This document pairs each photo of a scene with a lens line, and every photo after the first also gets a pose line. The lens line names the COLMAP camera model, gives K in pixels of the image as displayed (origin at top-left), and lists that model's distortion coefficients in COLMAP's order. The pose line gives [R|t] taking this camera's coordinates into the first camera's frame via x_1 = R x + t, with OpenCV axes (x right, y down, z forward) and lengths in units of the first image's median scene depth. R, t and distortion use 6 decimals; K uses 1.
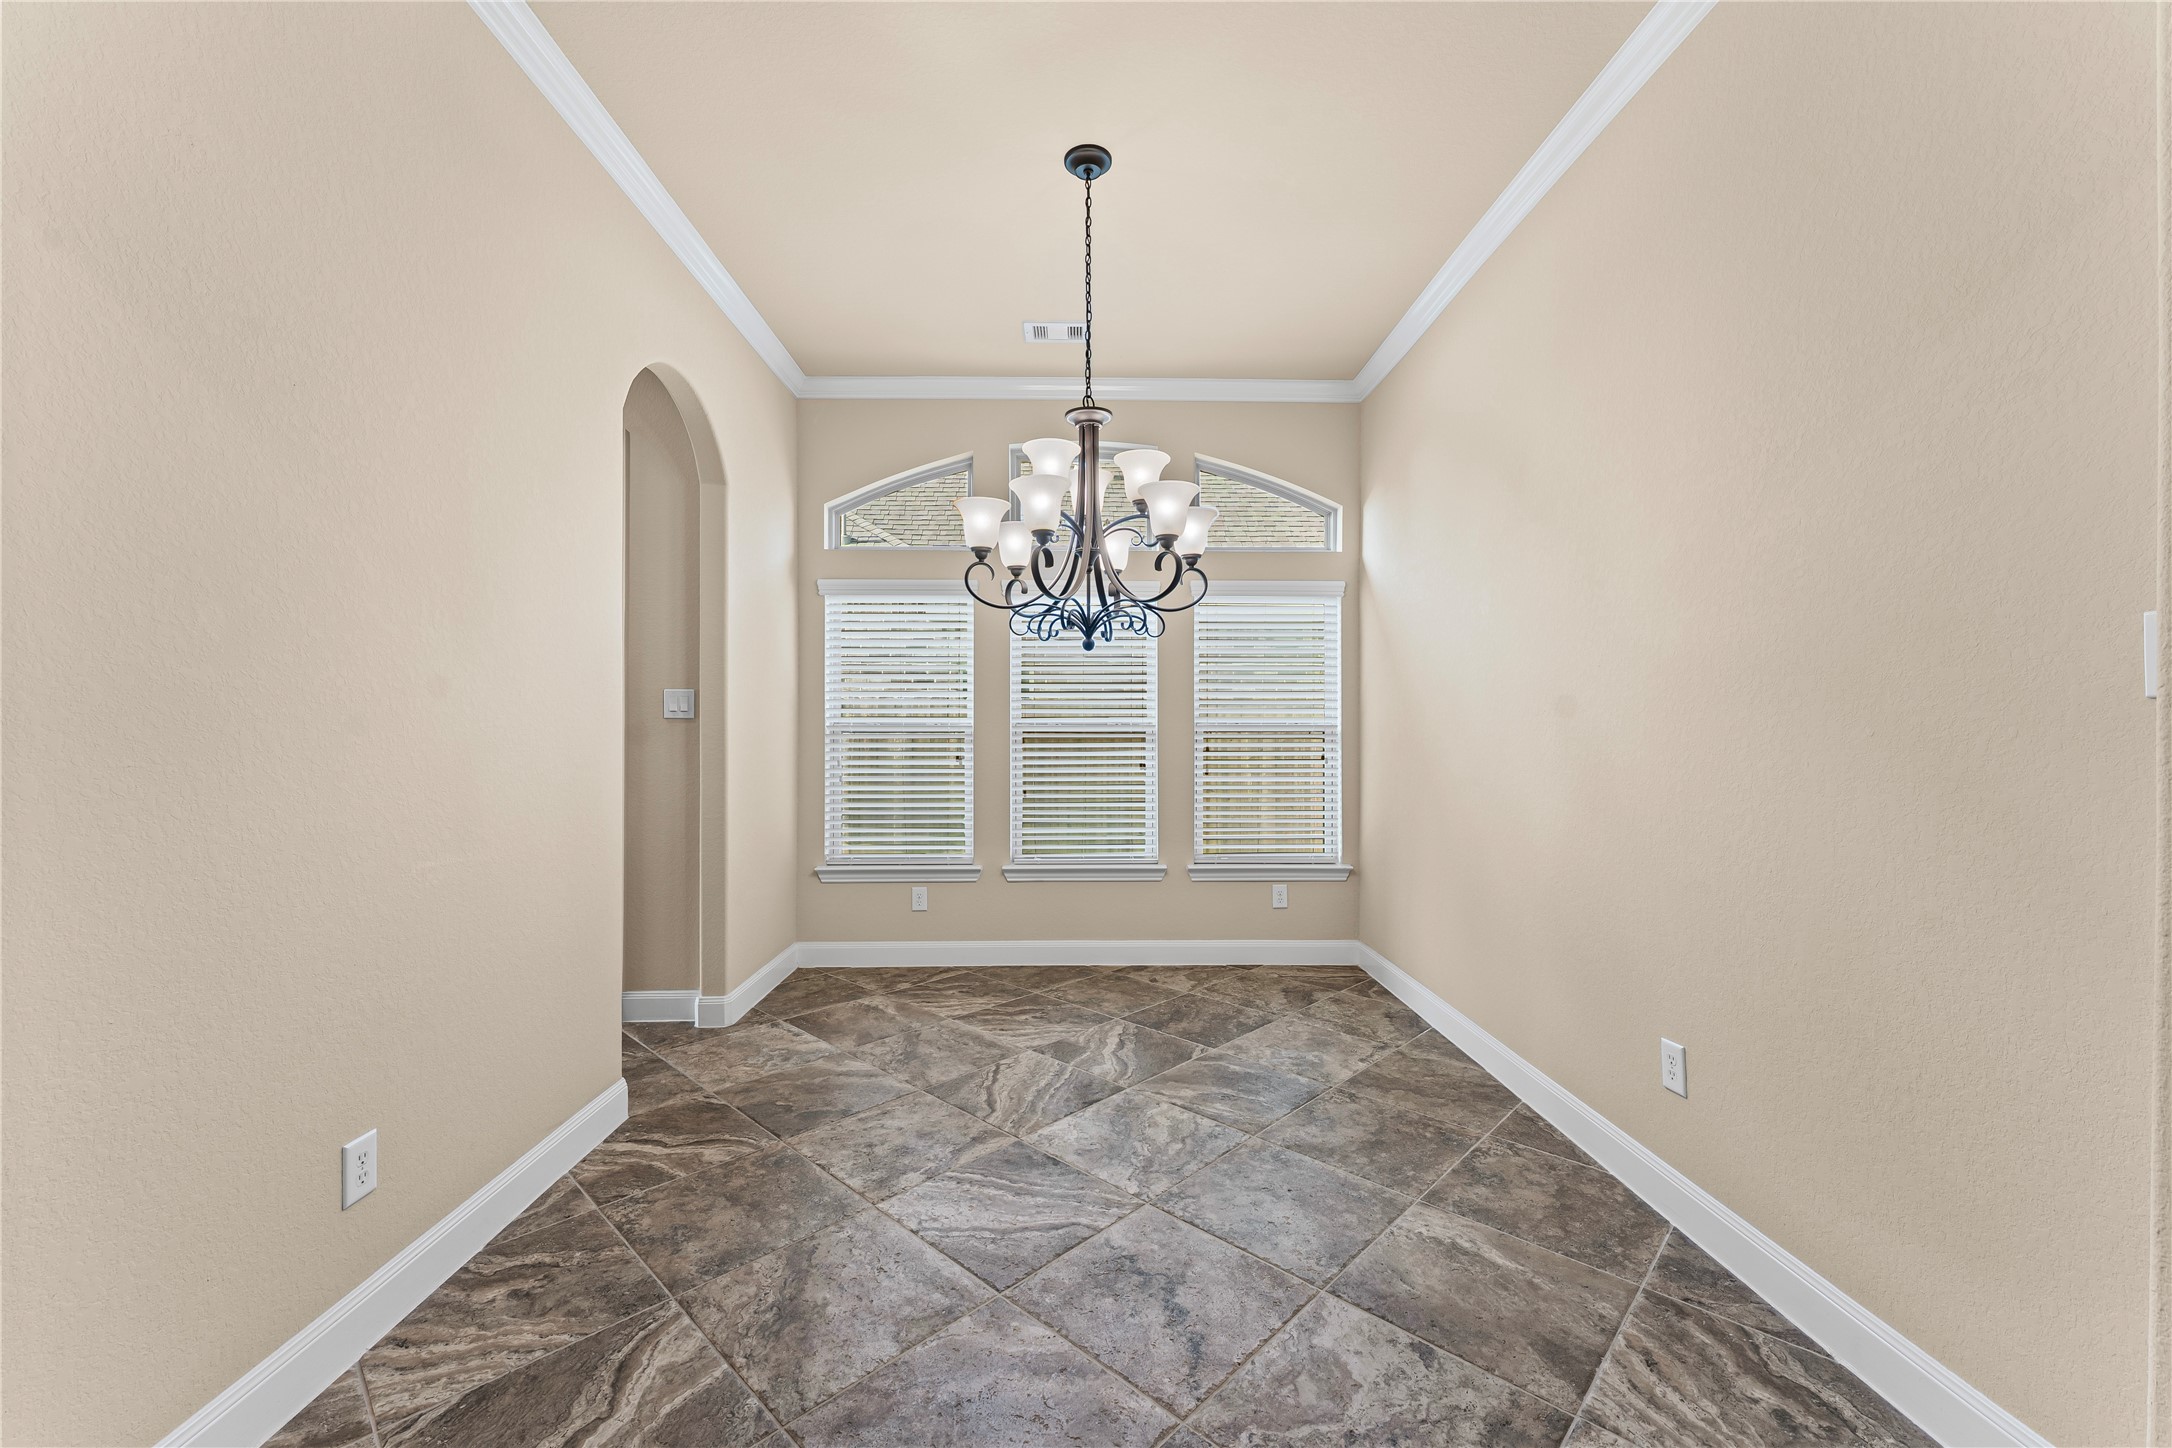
lens RADIAL K [[873.8, 0, 1083.8], [0, 873.8, 729.4], [0, 0, 1]] dist [0.000955, -0.000831]
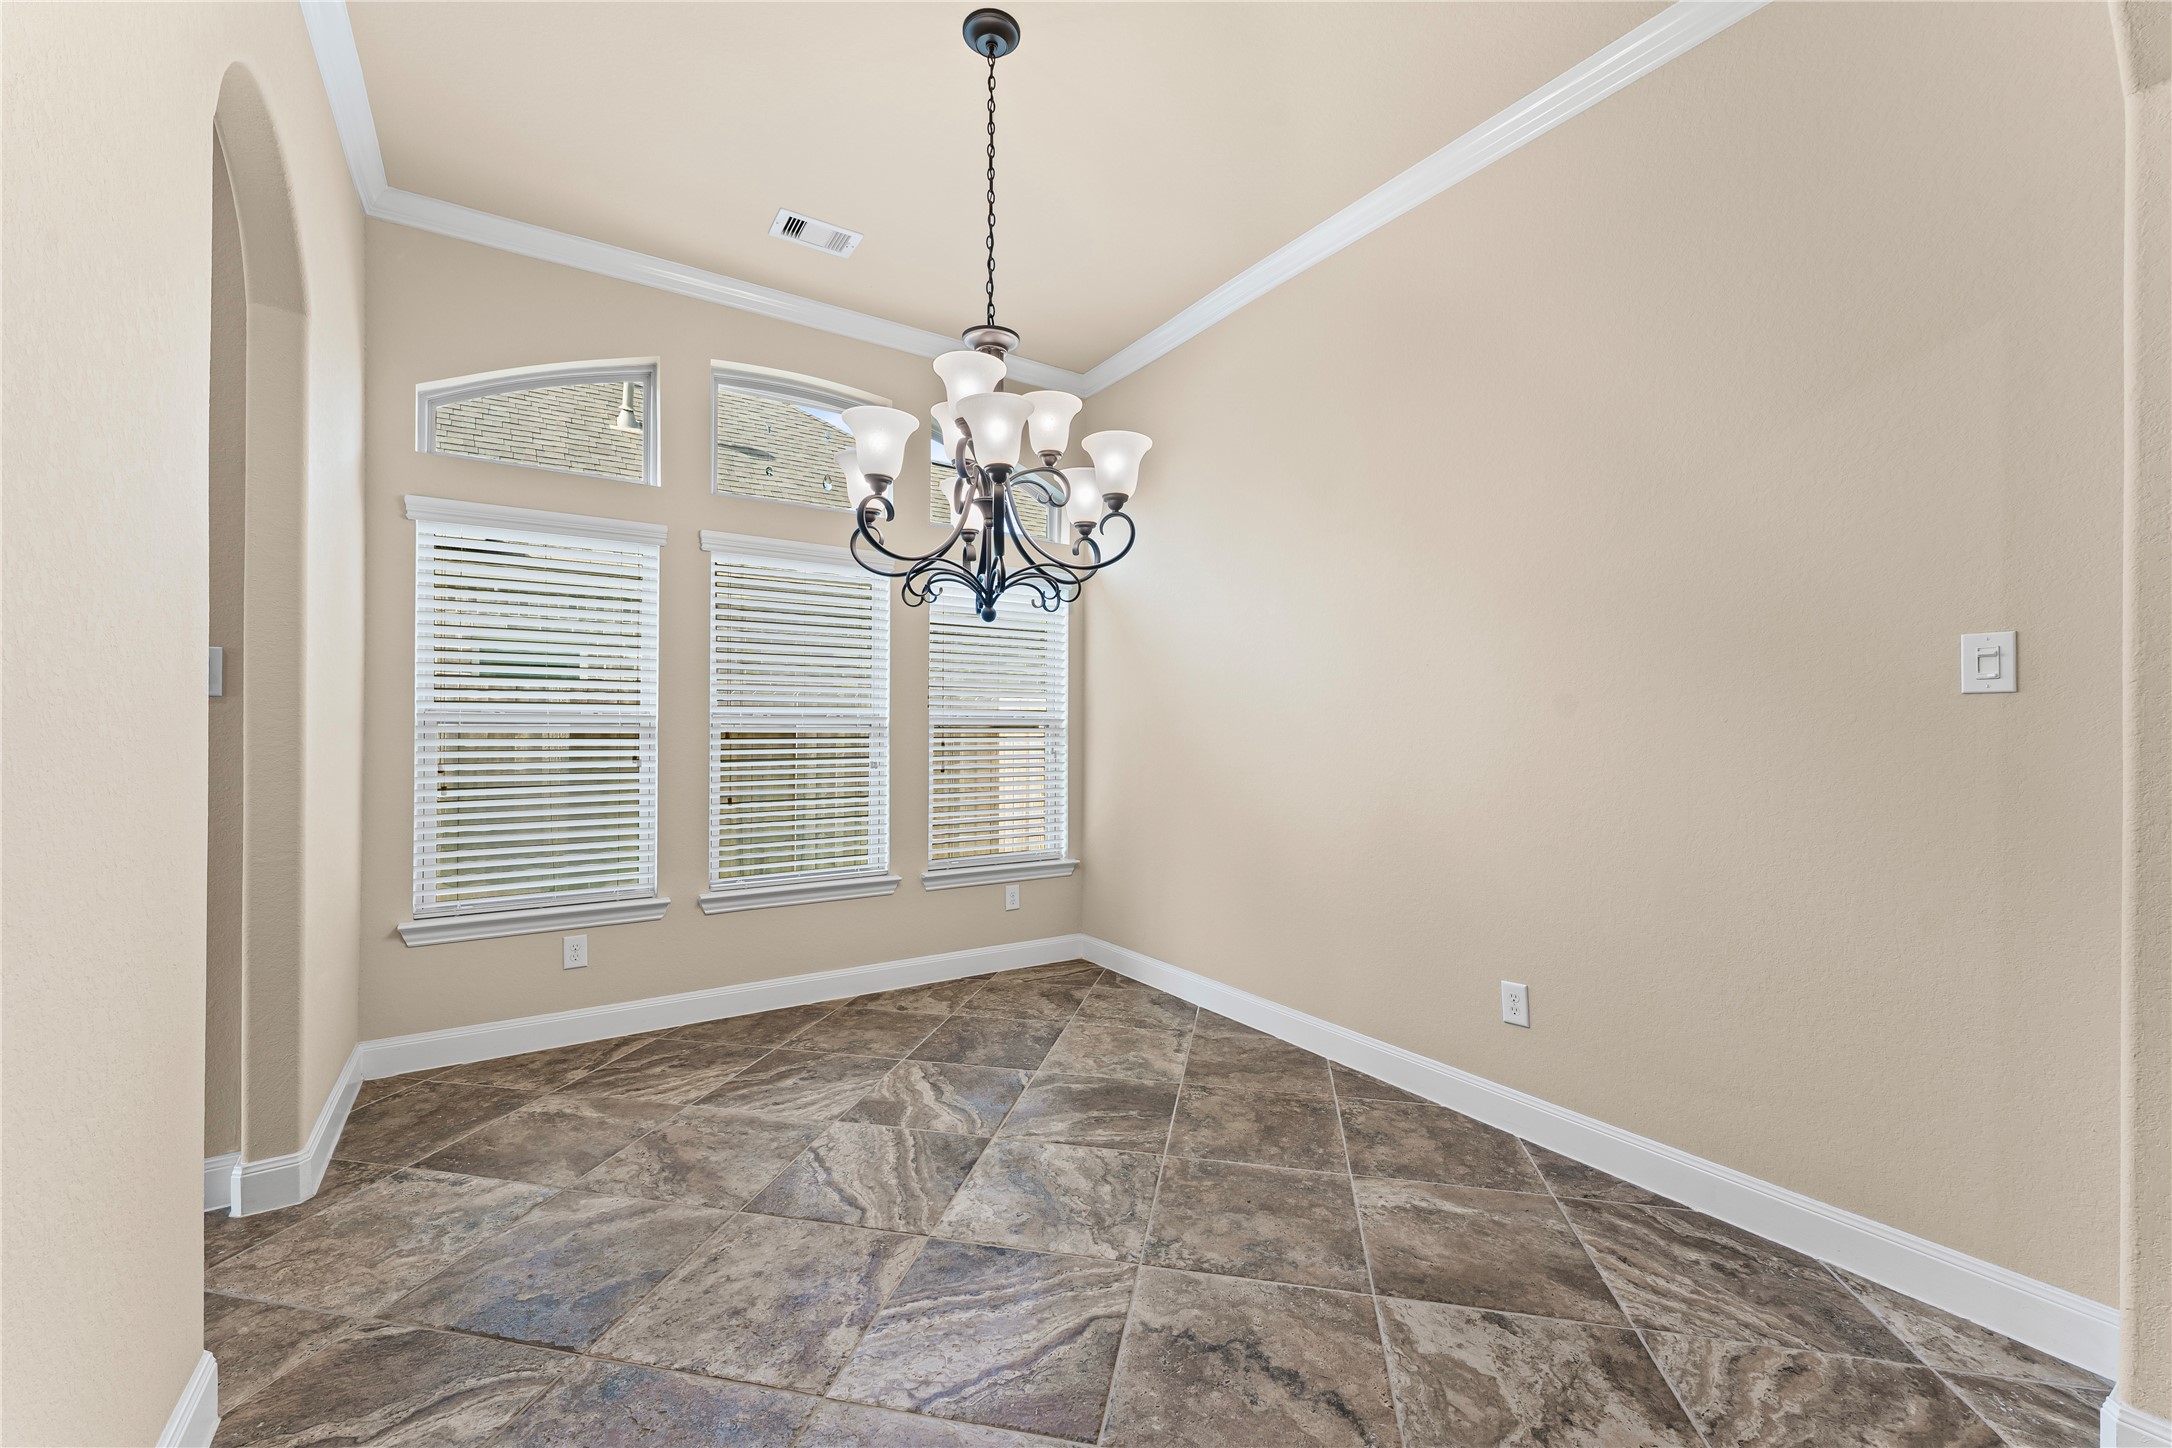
lens RADIAL K [[873.8, 0, 1097.4], [0, 873.8, 727.1], [0, 0, 1]] dist [0.000955, -0.000831]
pose [[0.842595, 0.002350, 0.538543, -0.346339], [-0.001669, 0.999997, -0.001753, 0.010832], [-0.538545, 0.000578, 0.842596, 0.238759]]
